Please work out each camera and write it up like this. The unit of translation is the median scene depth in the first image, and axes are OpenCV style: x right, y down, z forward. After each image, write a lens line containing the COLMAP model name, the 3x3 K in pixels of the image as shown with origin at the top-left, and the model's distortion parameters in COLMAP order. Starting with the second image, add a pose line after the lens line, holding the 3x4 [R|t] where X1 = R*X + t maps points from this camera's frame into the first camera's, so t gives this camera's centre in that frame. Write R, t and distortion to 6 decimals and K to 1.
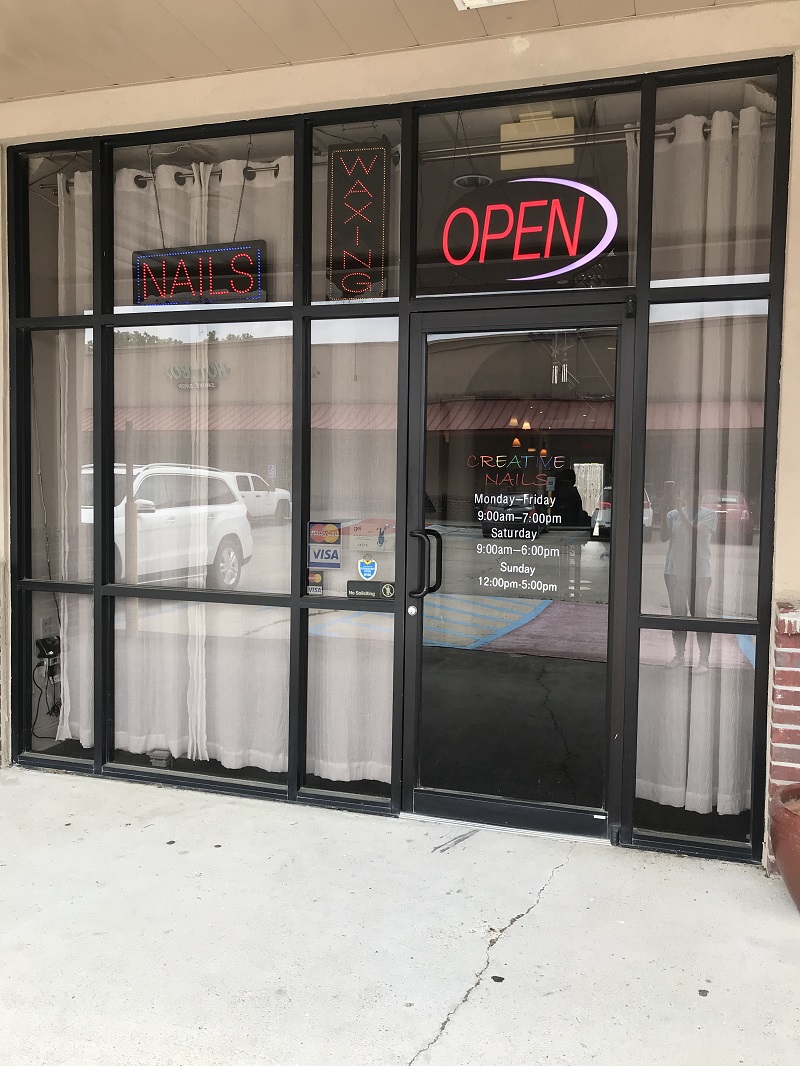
lens RADIAL K [[881.1, 0, 394.9], [0, 881.1, 529.2], [0, 0, 1]] dist [0.034614, -0.055024]
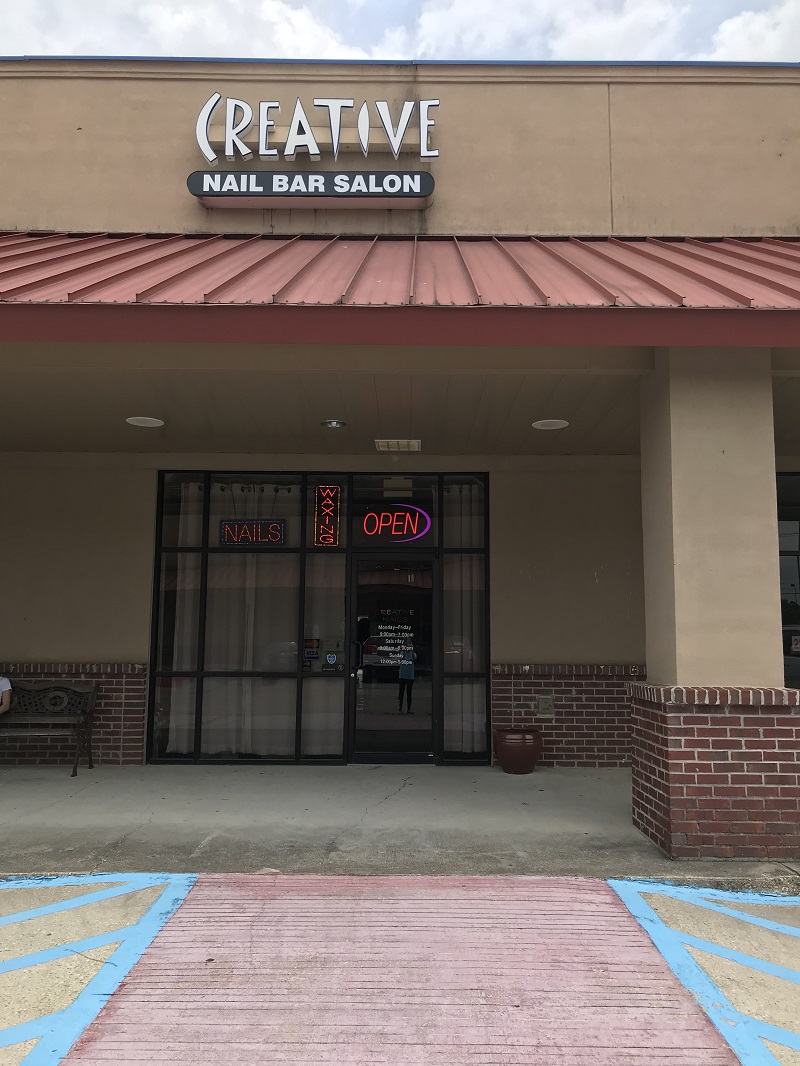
lens RADIAL K [[881.1, 0, 403.2], [0, 881.1, 530.8], [0, 0, 1]] dist [0.034614, -0.055024]
pose [[0.957119, 0.016646, 0.289218, -0.549880], [0.028045, 0.988335, -0.149694, 0.067415], [-0.288336, 0.151386, 0.945486, -1.368118]]
